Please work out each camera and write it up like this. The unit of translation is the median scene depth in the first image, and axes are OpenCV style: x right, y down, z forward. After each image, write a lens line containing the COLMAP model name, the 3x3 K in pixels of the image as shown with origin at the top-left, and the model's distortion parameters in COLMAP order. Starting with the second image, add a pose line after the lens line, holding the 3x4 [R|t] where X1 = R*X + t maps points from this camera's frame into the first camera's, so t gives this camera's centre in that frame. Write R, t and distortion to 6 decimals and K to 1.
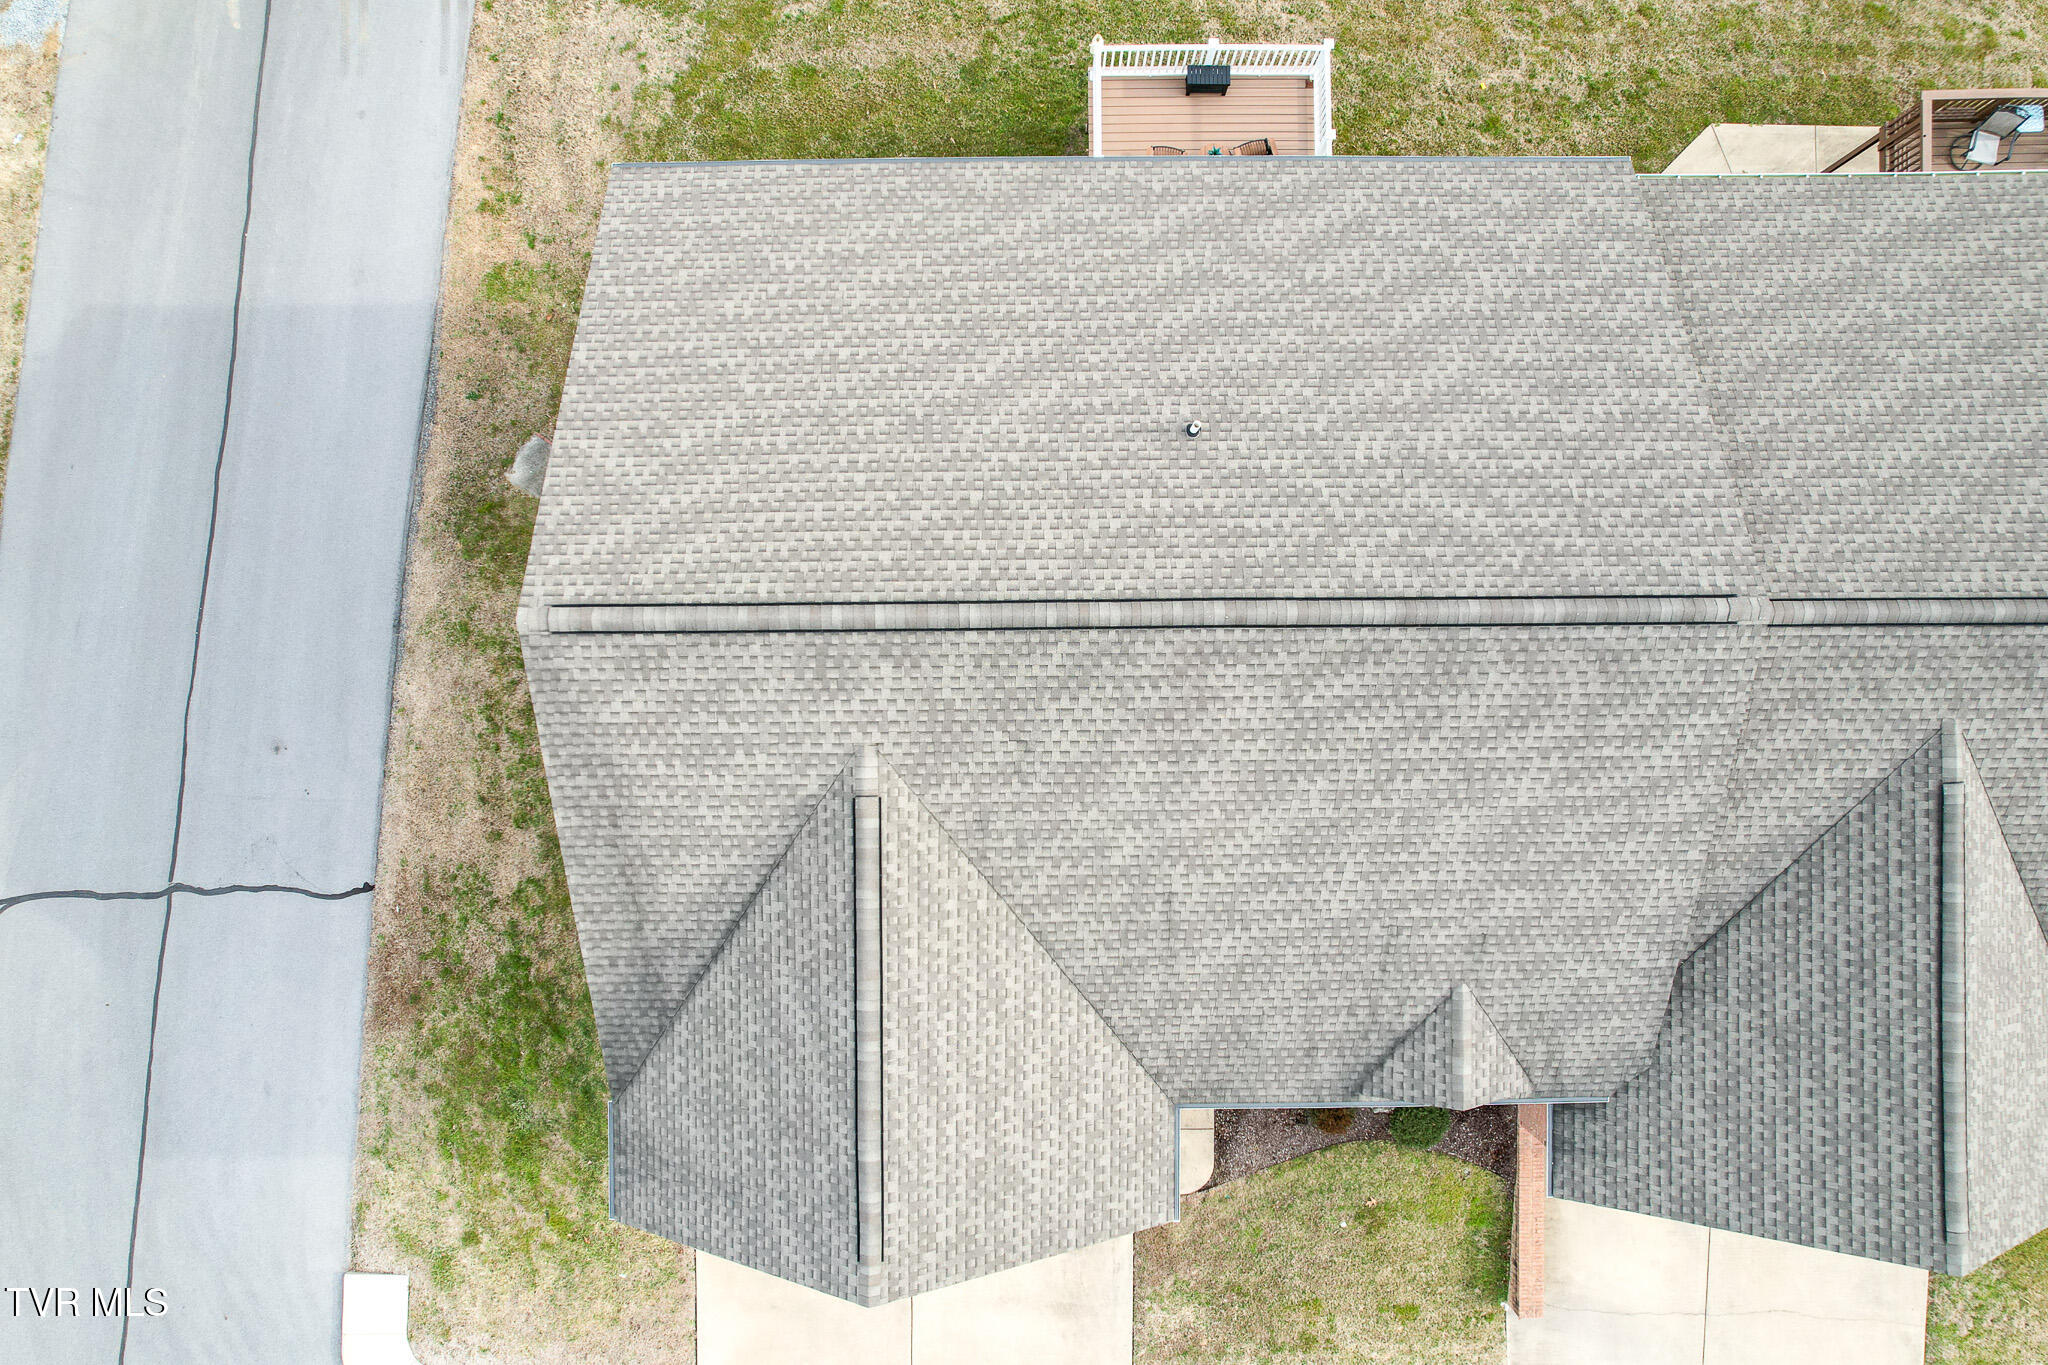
lens RADIAL K [[1305.0, 0, 1031.8], [0, 1305.0, 702.3], [0, 0, 1]] dist [-0.070887, 0.062564]
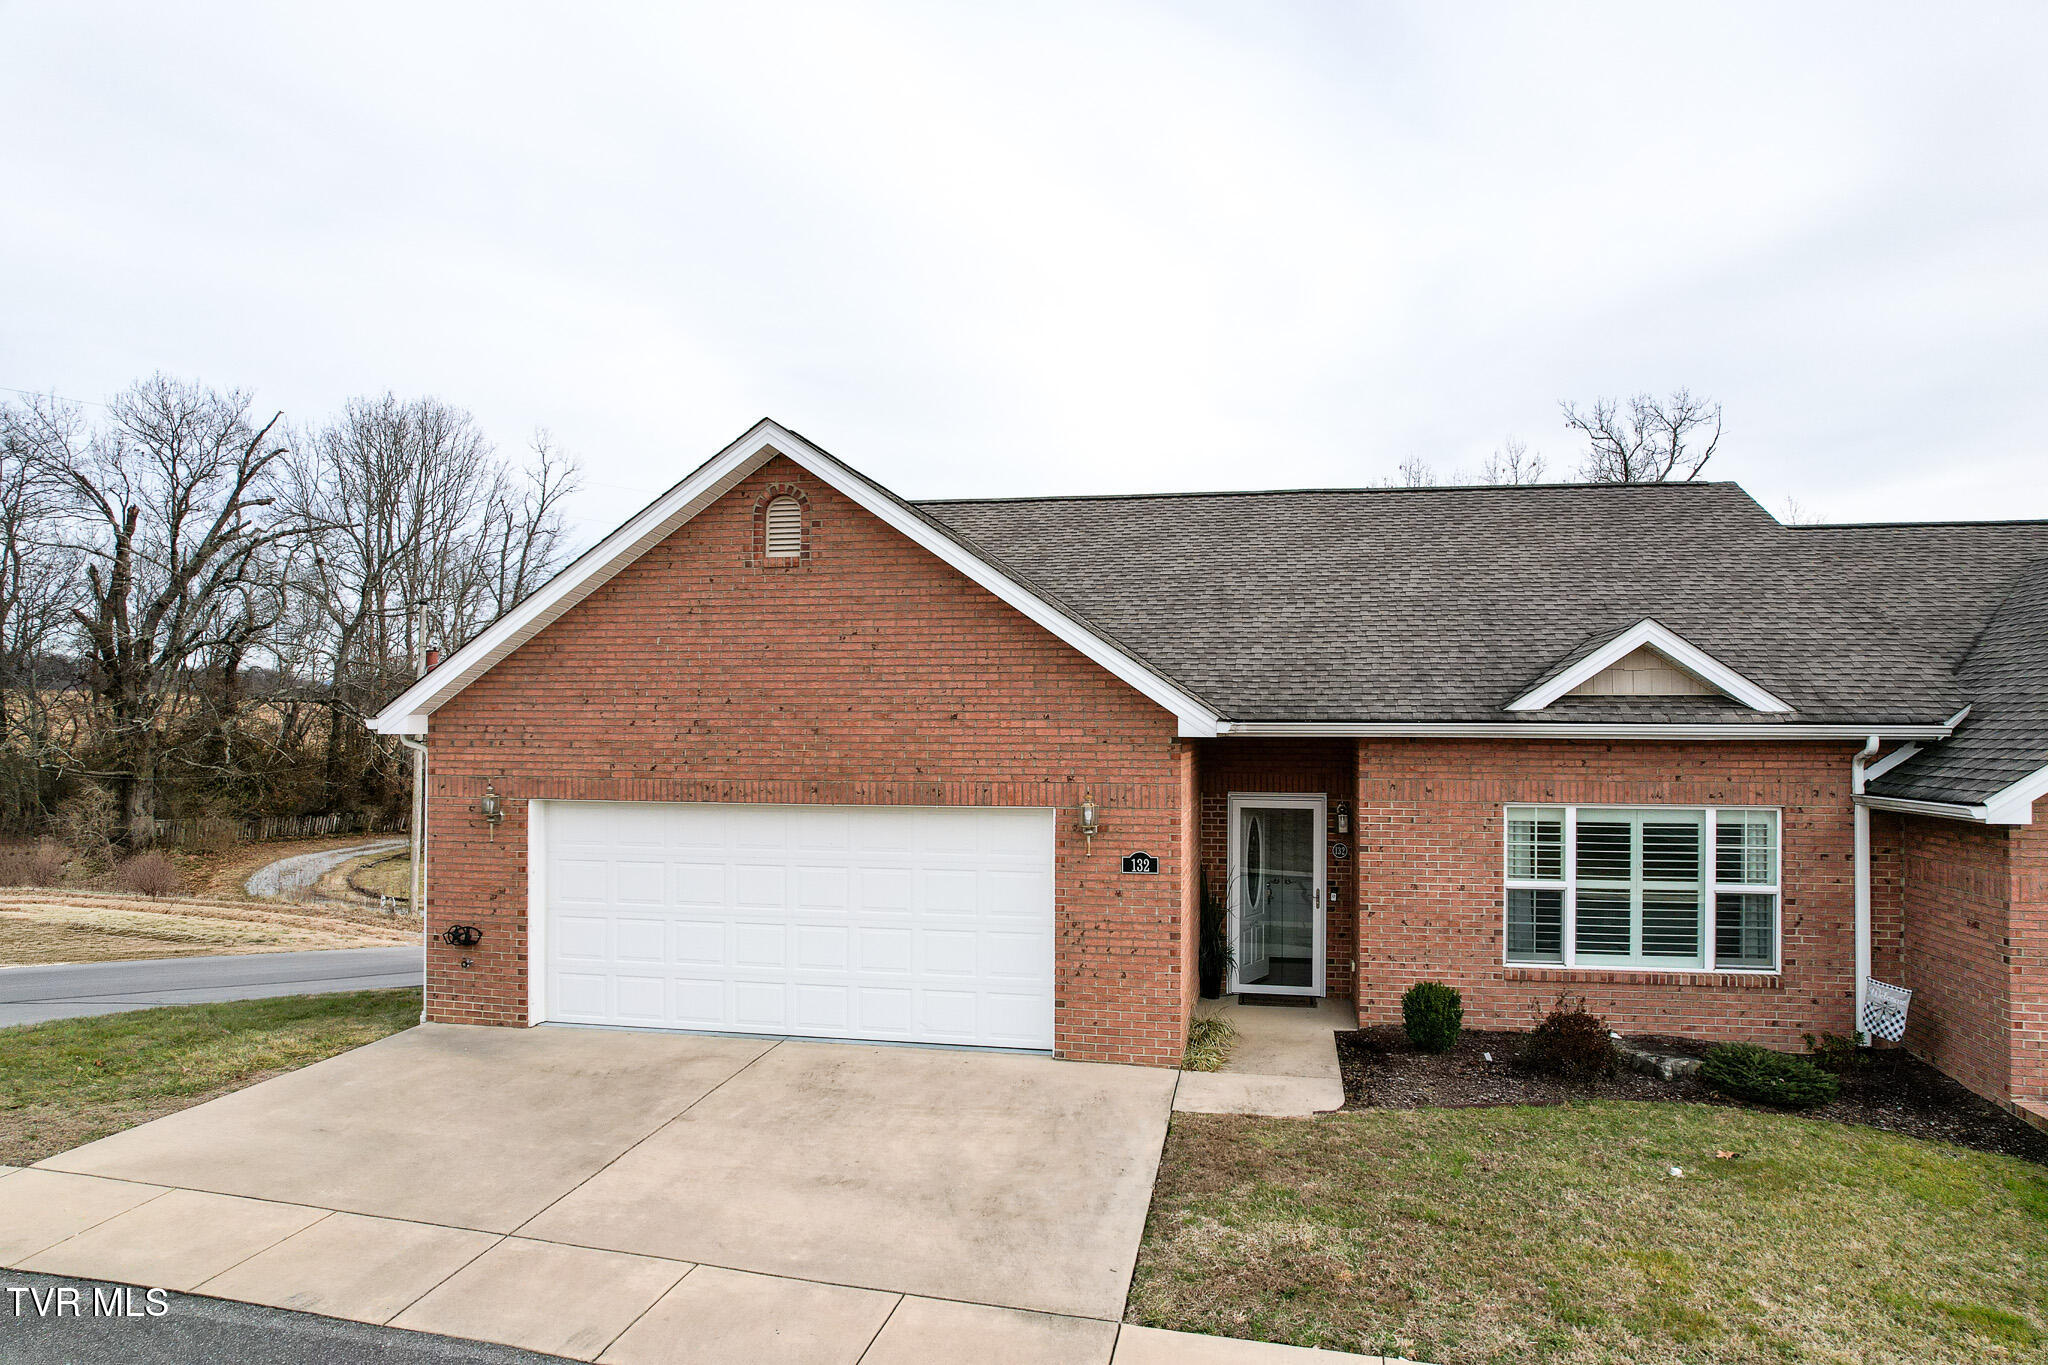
lens RADIAL K [[1309.7, 0, 1030.4], [0, 1309.7, 698.2], [0, 0, 1]] dist [-0.078754, 0.073330]
pose [[0.981076, -0.001462, -0.193617, 0.119593], [-0.193608, -0.019665, -0.980882, 0.853041], [-0.002373, 0.999806, -0.019576, 0.861398]]
